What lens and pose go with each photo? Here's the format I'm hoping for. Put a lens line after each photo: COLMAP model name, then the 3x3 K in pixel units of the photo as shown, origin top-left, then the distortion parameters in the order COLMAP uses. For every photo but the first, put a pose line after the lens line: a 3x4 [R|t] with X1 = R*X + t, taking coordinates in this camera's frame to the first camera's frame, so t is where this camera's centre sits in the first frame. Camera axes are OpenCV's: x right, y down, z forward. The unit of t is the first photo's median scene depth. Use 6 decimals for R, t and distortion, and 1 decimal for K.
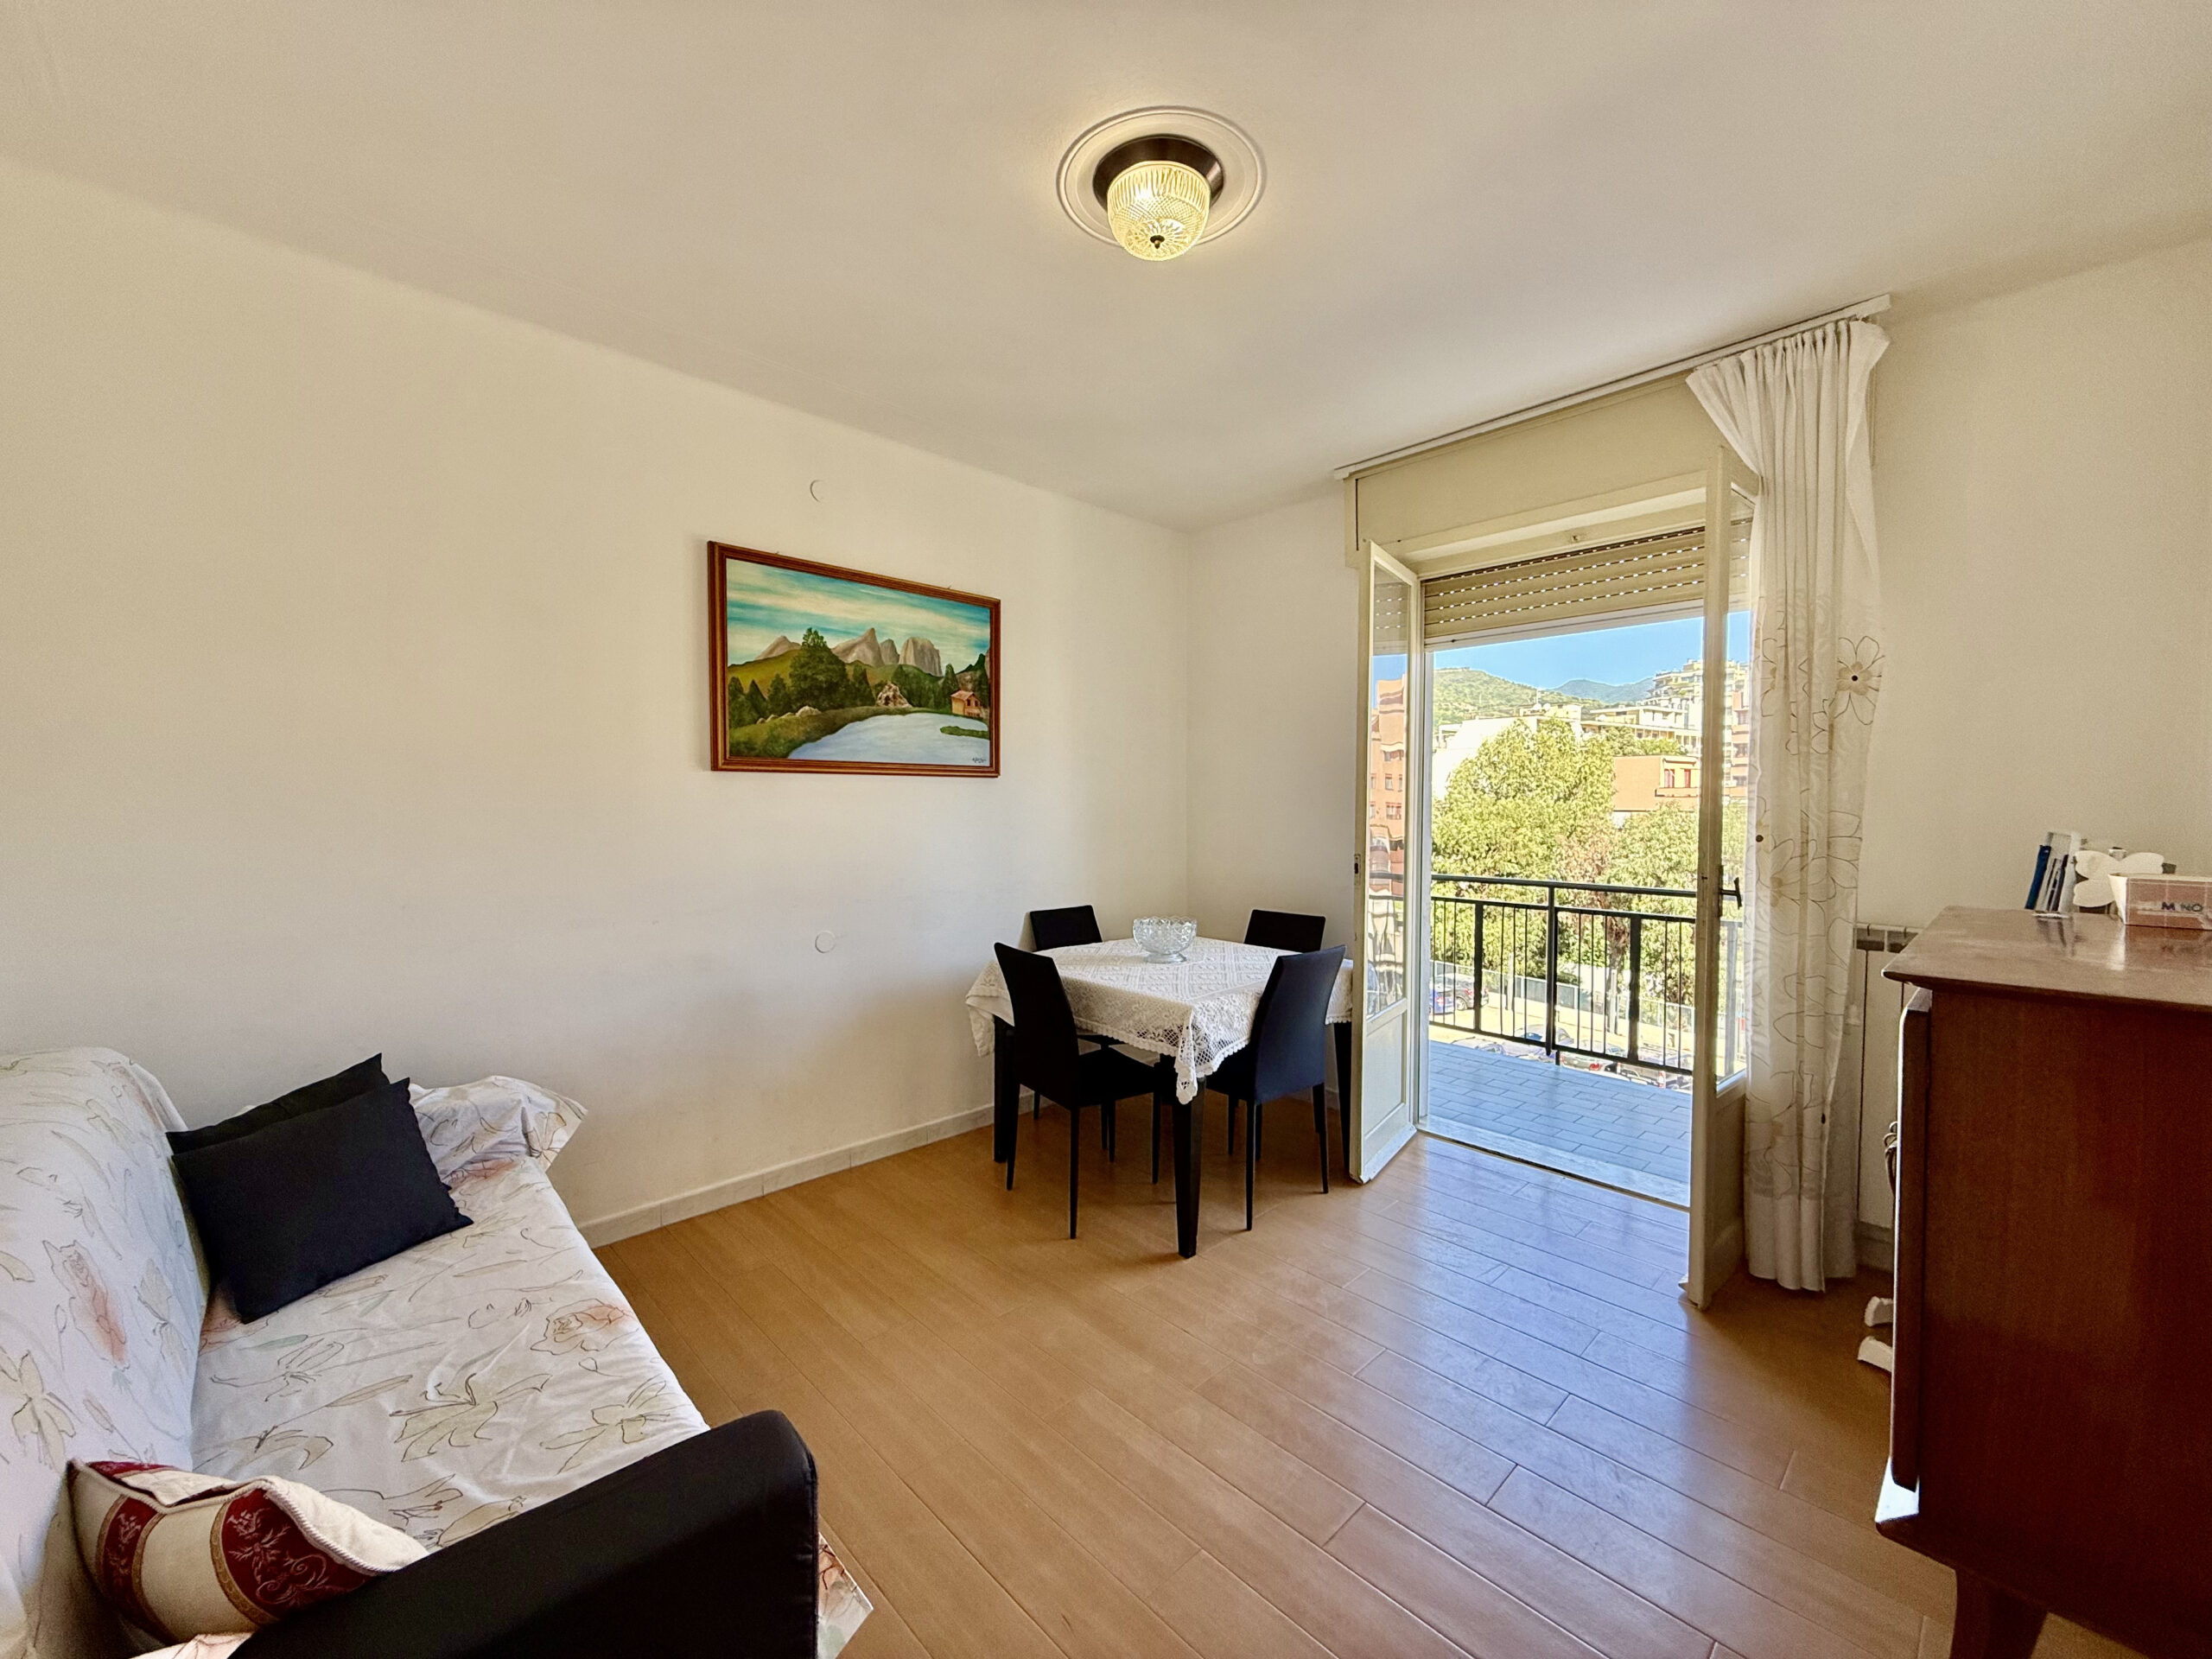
lens RADIAL K [[878.7, 0, 1099.3], [0, 878.7, 828.8], [0, 0, 1]] dist [-0.000890, 0.000167]
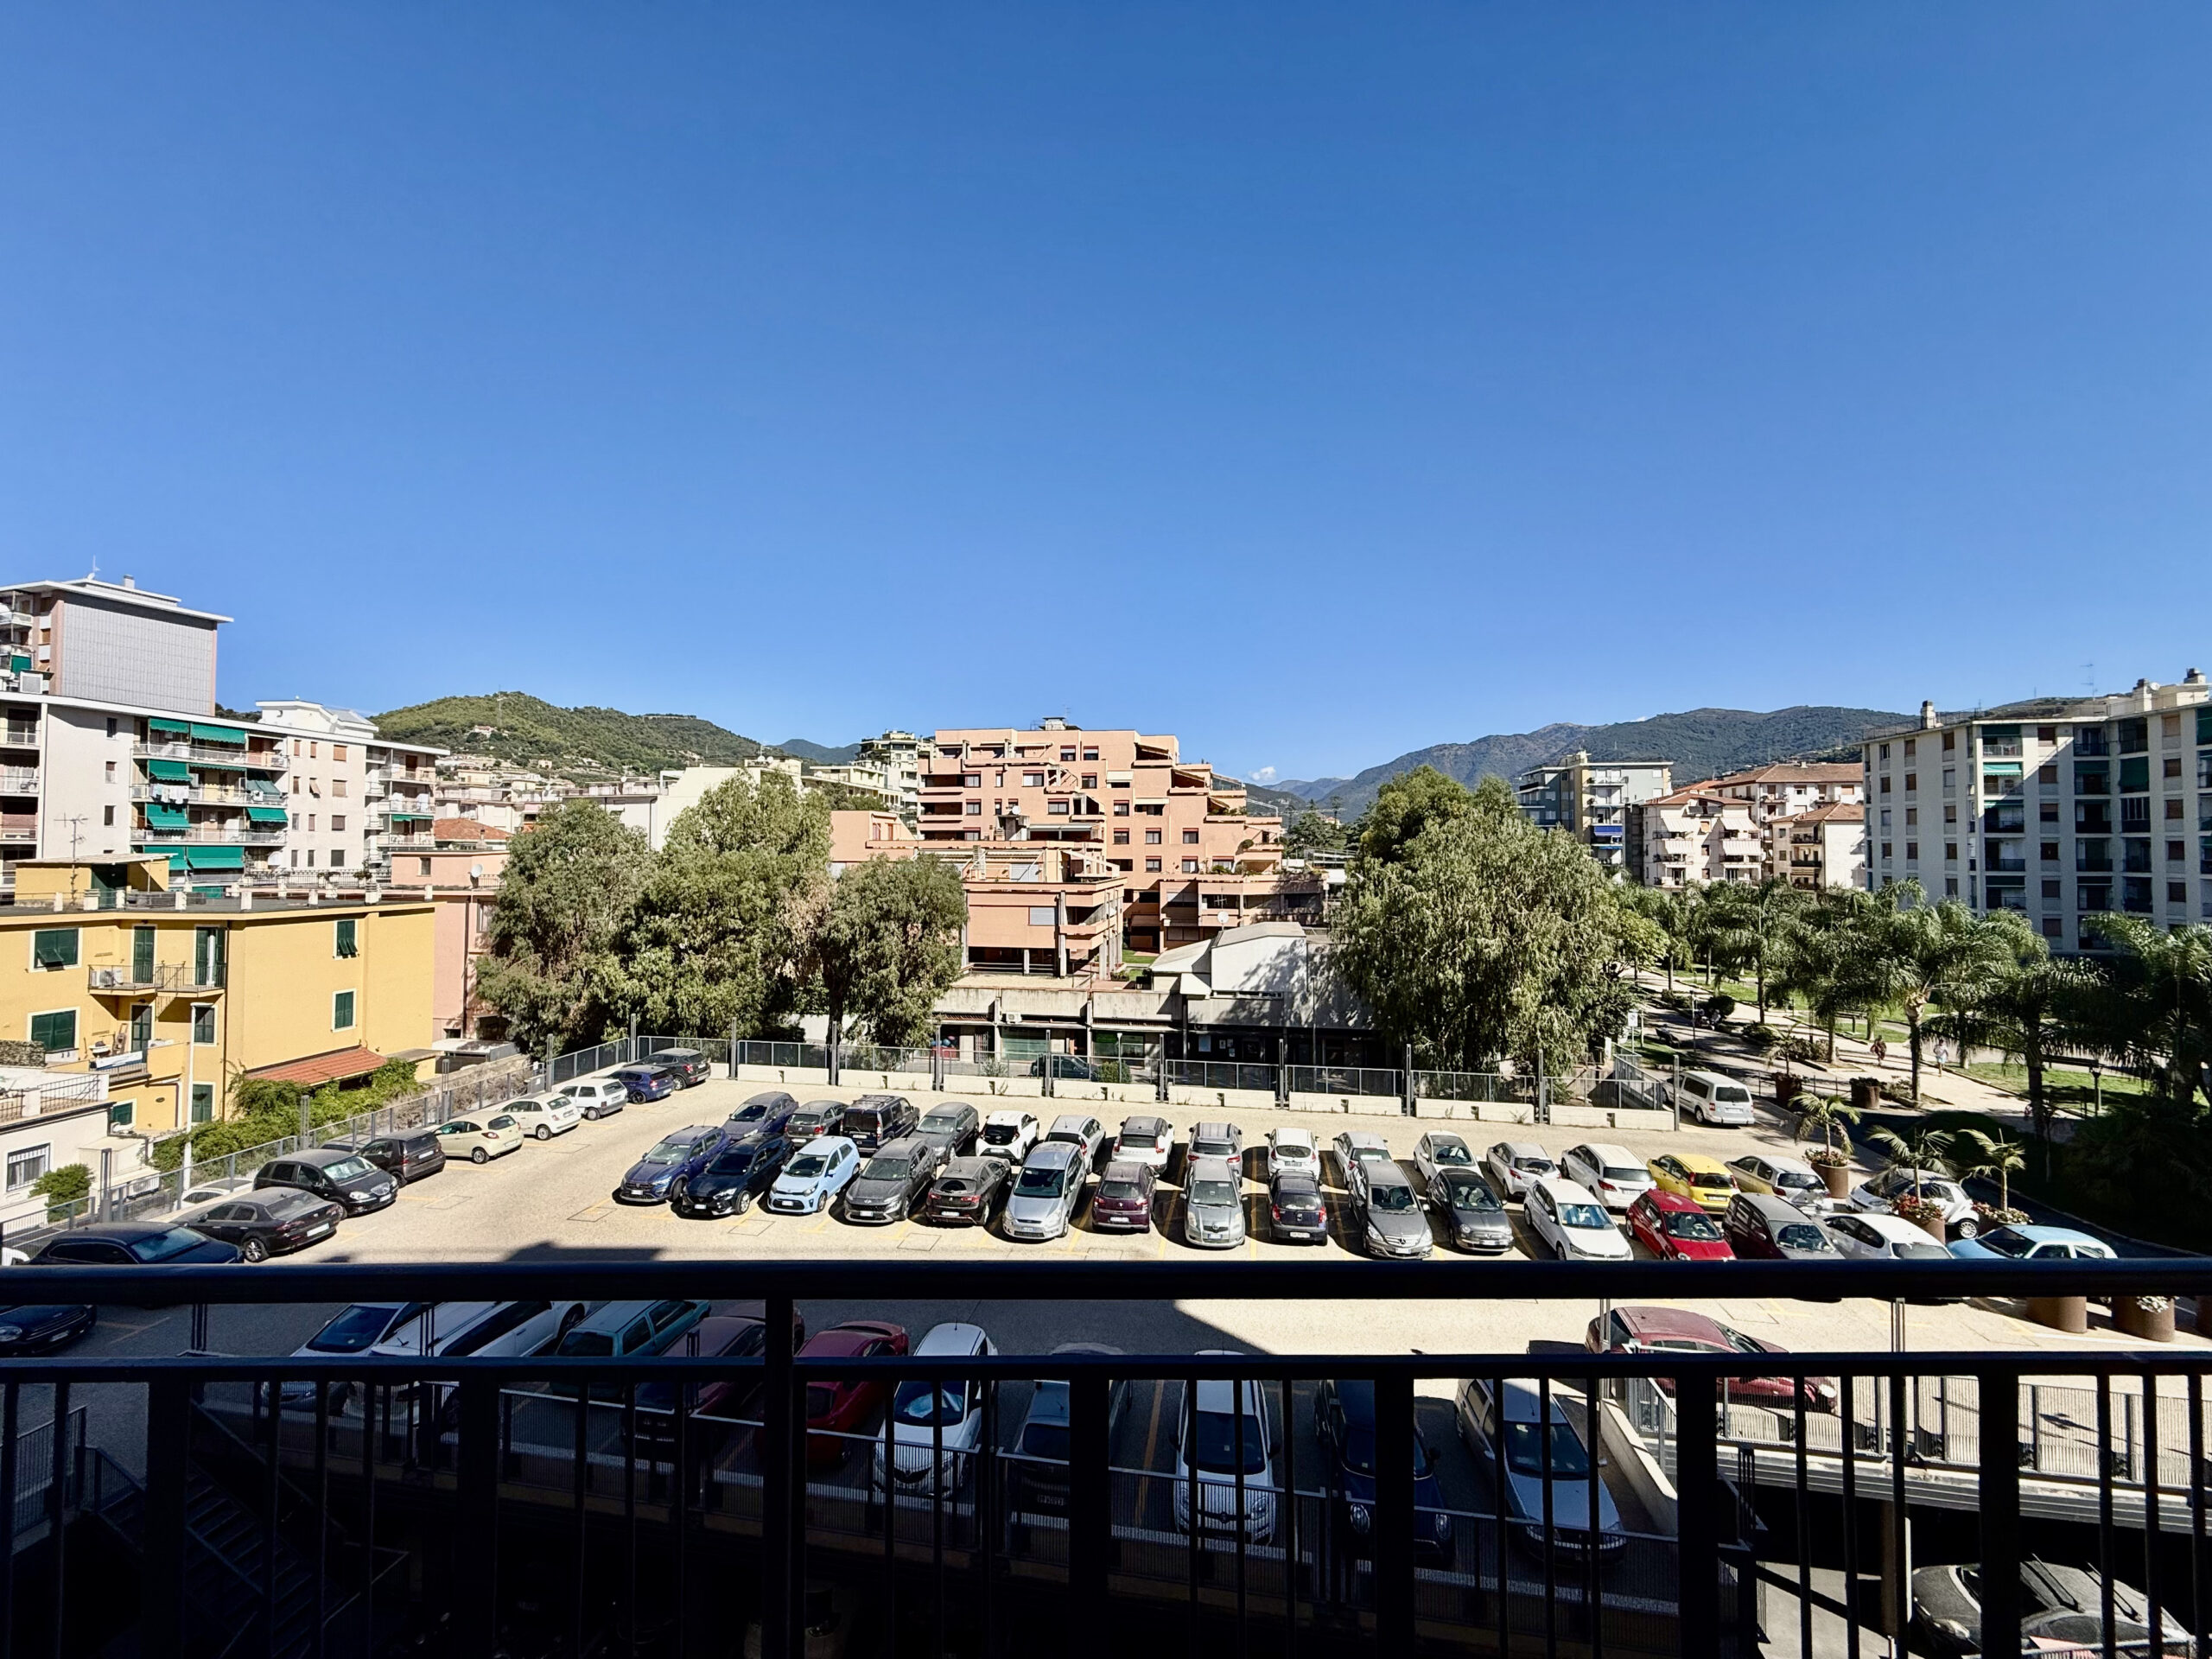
lens RADIAL K [[878.7, 0, 1099.3], [0, 878.7, 825.9], [0, 0, 1]] dist [-0.000890, 0.000167]
pose [[0.675603, 0.022070, 0.736935, 0.715756], [0.022286, 0.998484, -0.050335, -0.086247], [-0.736928, 0.050430, 0.674087, 1.408039]]
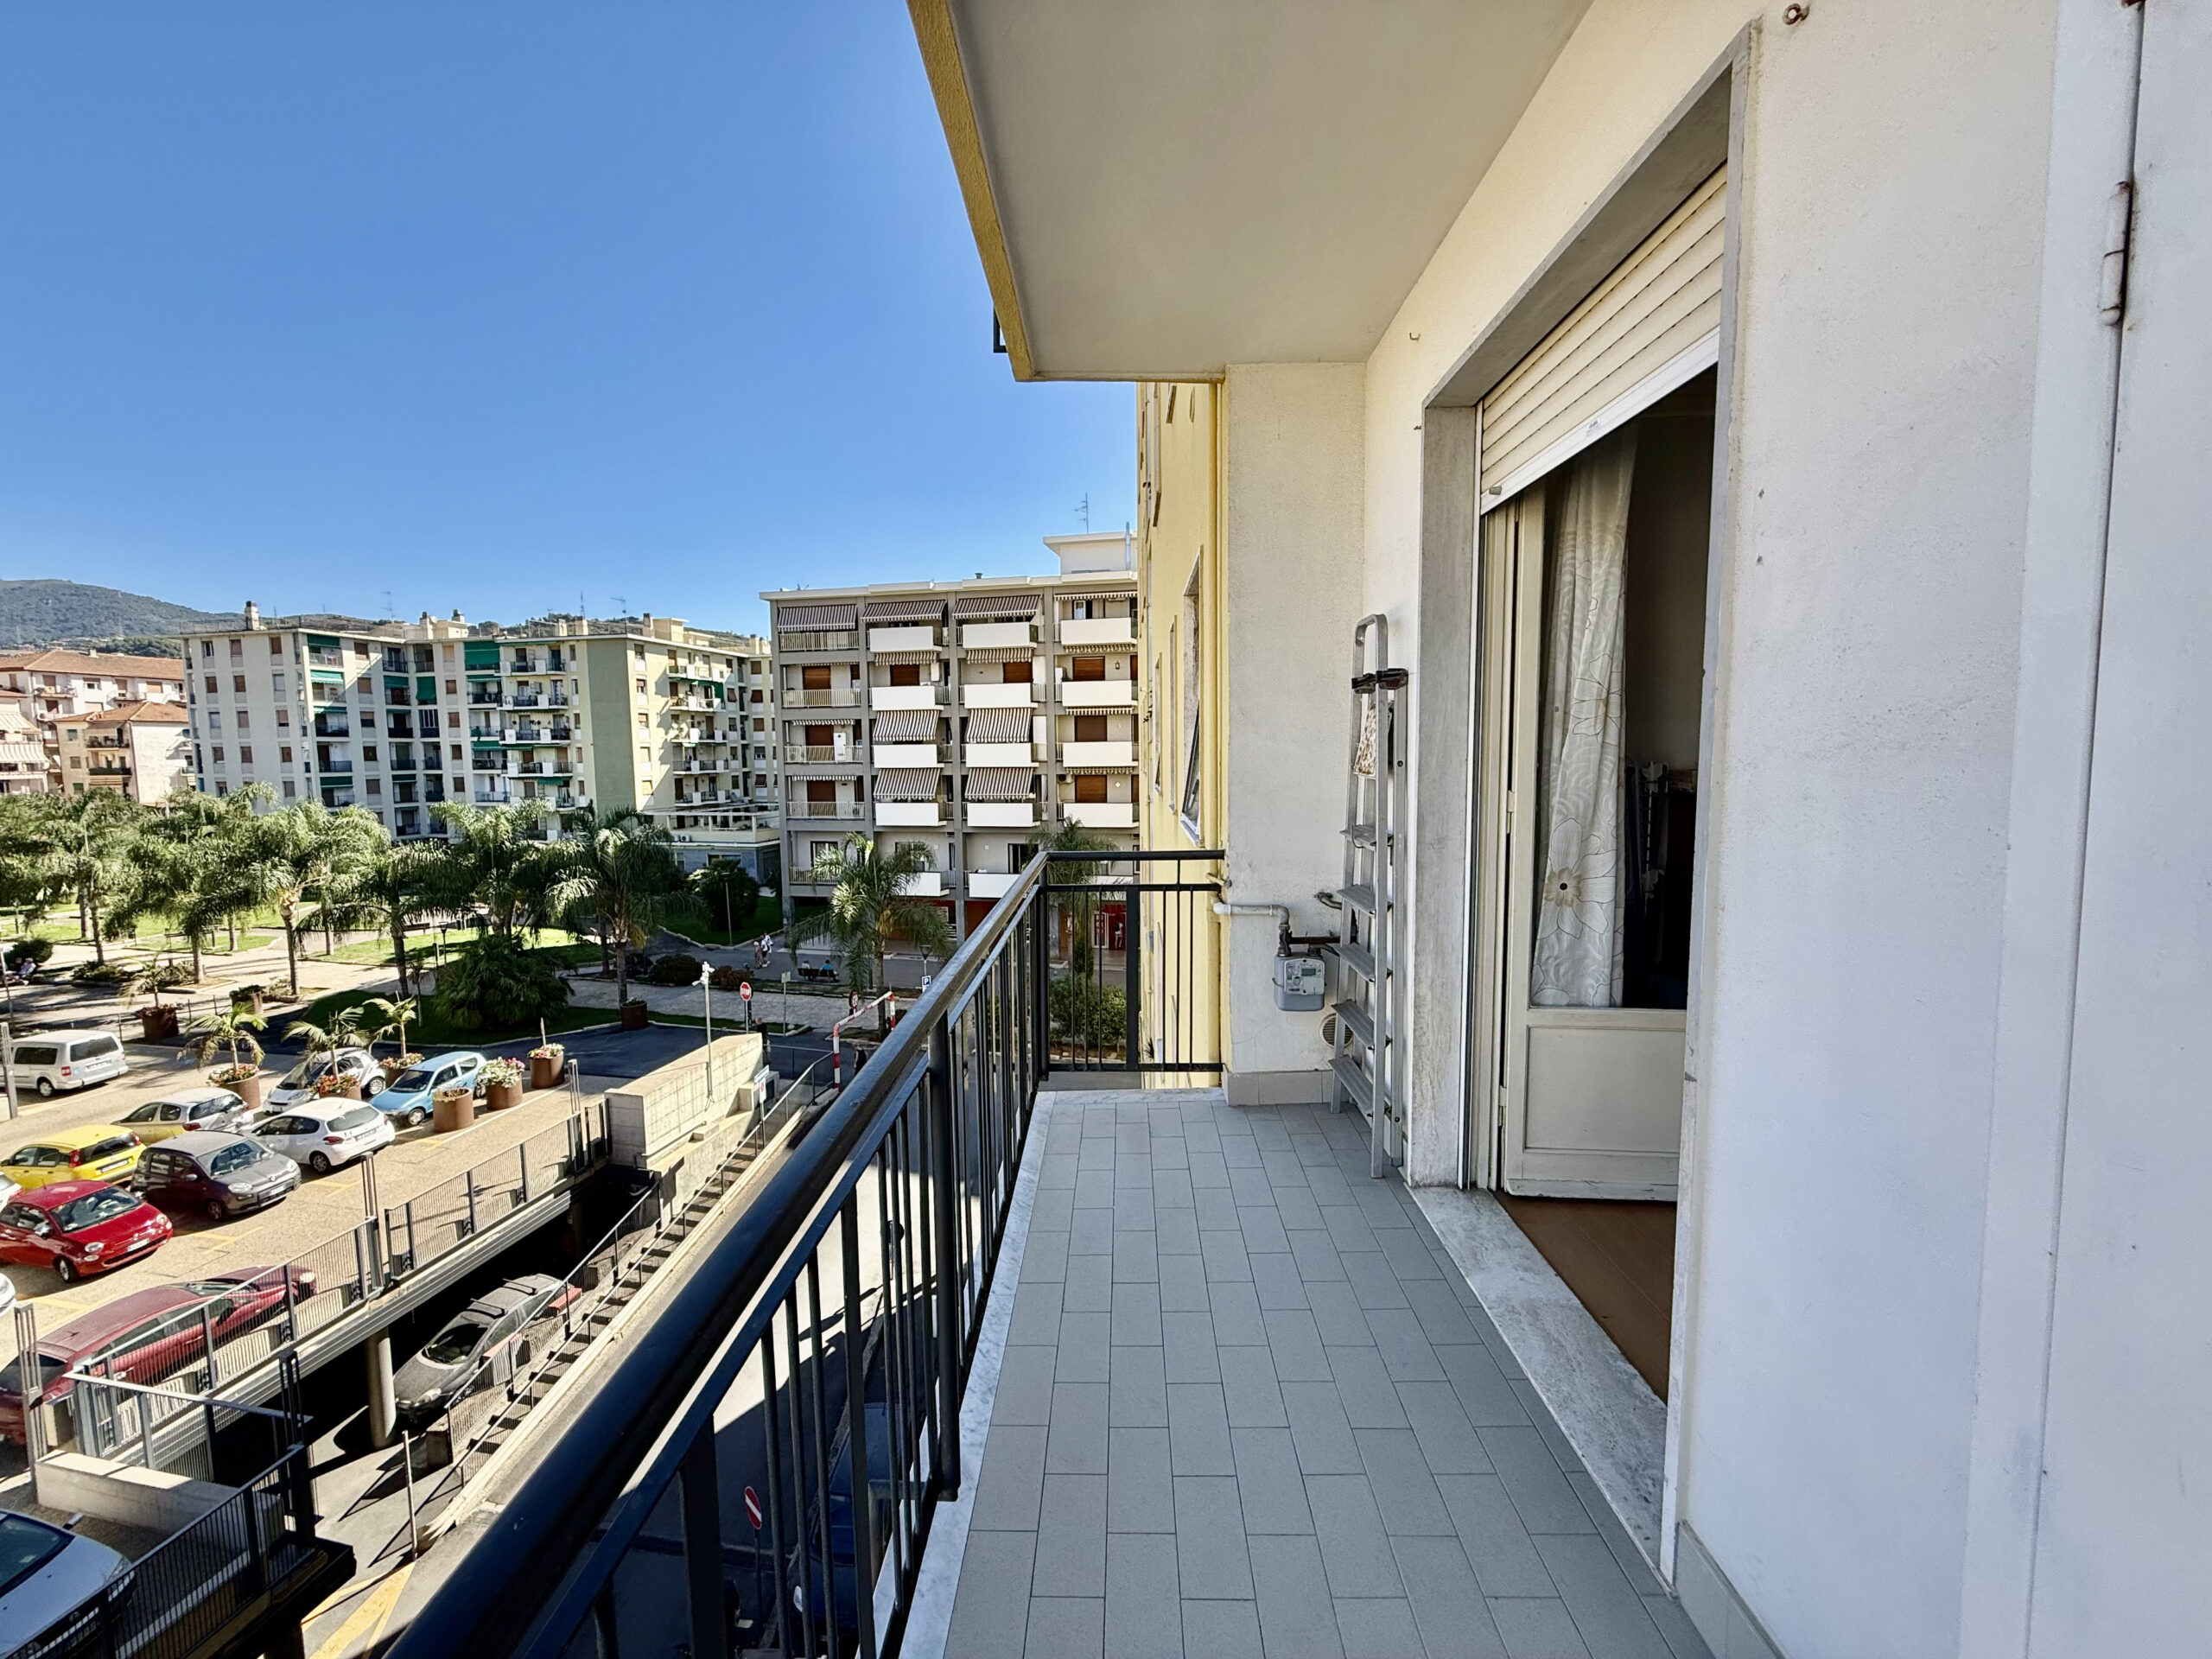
lens RADIAL K [[878.7, 0, 1101.0], [0, 878.7, 828.8], [0, 0, 1]] dist [-0.000890, 0.000167]
pose [[-0.712247, -0.056598, 0.699643, 0.468790], [0.032628, 0.992997, 0.113545, -0.062348], [-0.701170, 0.103700, -0.705412, 2.164693]]
